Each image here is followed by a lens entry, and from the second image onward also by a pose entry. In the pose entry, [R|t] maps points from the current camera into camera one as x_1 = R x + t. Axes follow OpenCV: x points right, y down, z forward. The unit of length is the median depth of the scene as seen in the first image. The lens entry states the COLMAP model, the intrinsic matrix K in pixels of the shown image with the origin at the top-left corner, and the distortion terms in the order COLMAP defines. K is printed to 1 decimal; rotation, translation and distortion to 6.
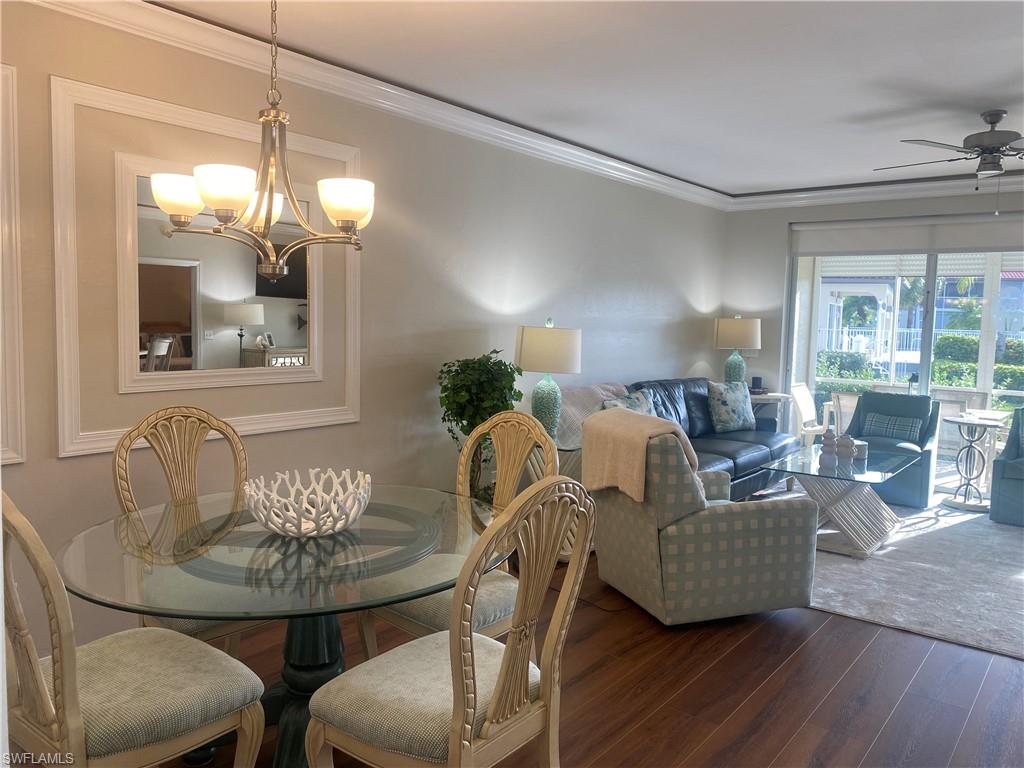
lens RADIAL K [[779.6, 0, 516.6], [0, 779.6, 375.8], [0, 0, 1]] dist [0.067454, -0.087812]
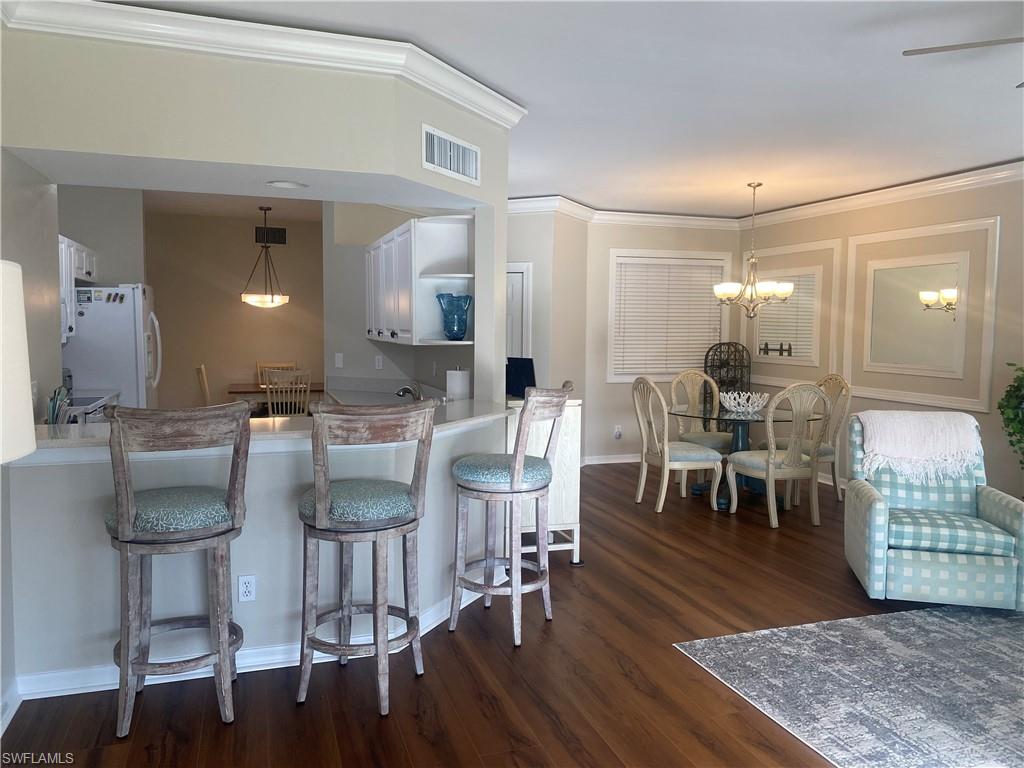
lens RADIAL K [[778.2, 0, 514.0], [0, 778.2, 373.2], [0, 0, 1]] dist [0.034338, -0.032032]
pose [[-0.547586, 0.022964, -0.836434, 1.288389], [-0.091260, 0.992021, 0.086980, -0.050671], [0.831758, 0.123962, -0.541121, 0.960777]]
